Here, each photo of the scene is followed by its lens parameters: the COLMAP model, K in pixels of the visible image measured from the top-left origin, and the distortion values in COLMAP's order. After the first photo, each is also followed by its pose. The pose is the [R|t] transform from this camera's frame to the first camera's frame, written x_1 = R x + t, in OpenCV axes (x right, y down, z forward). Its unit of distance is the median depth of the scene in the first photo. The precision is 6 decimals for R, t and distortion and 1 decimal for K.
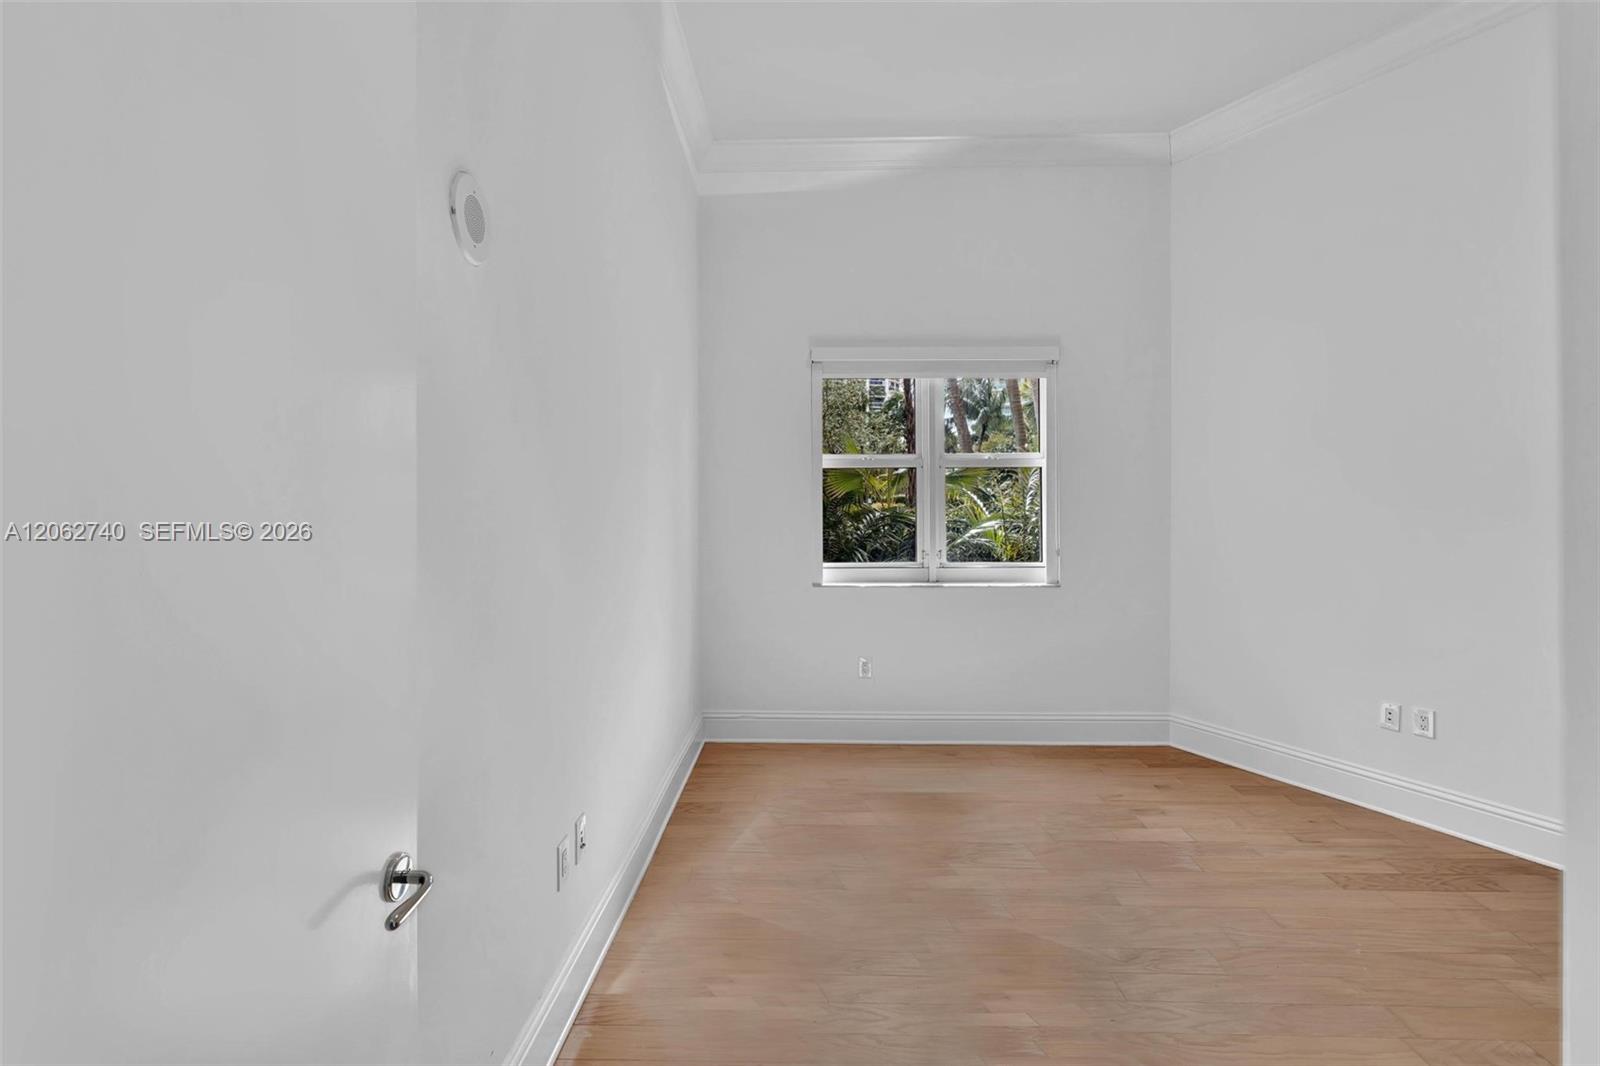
lens RADIAL K [[823.7, 0, 803.8], [0, 823.7, 499.7], [0, 0, 1]] dist [-0.001073, 0.002191]
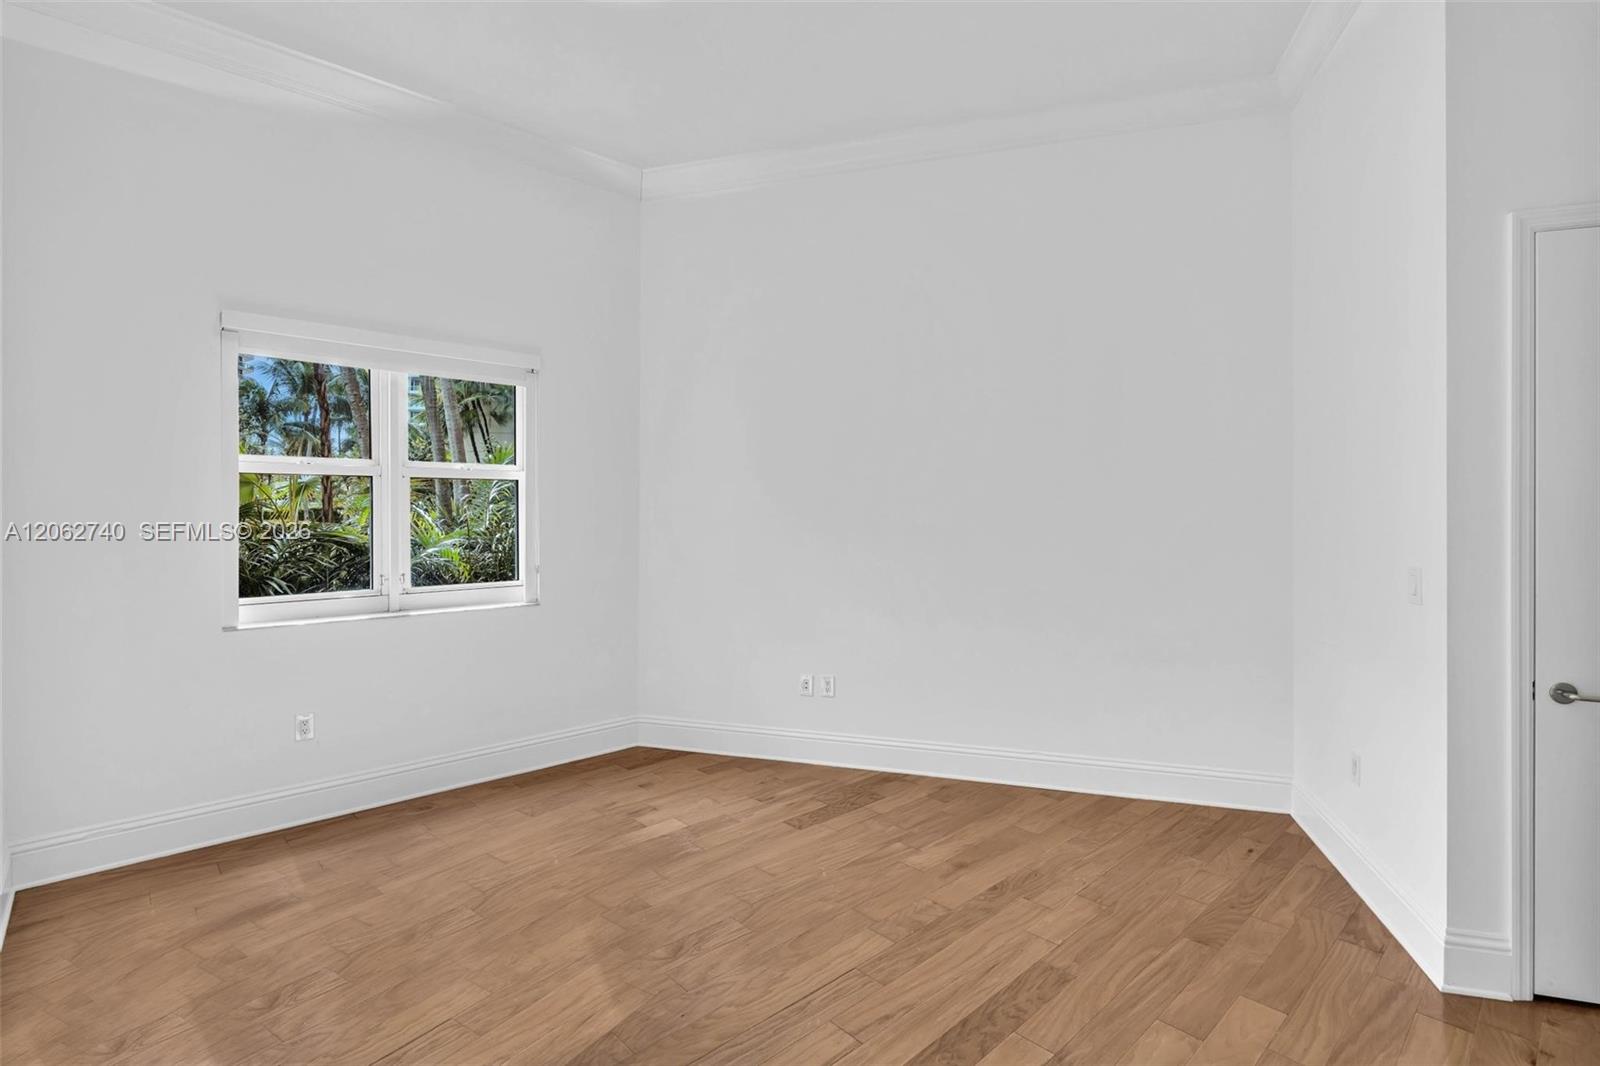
lens RADIAL K [[821.1, 0, 804.4], [0, 821.1, 513.5], [0, 0, 1]] dist [-0.000984, 0.000877]
pose [[0.677373, 0.000627, 0.735640, -0.189659], [-0.002100, 0.999997, 0.001082, -0.003300], [-0.735637, -0.002277, 0.677372, 0.121864]]
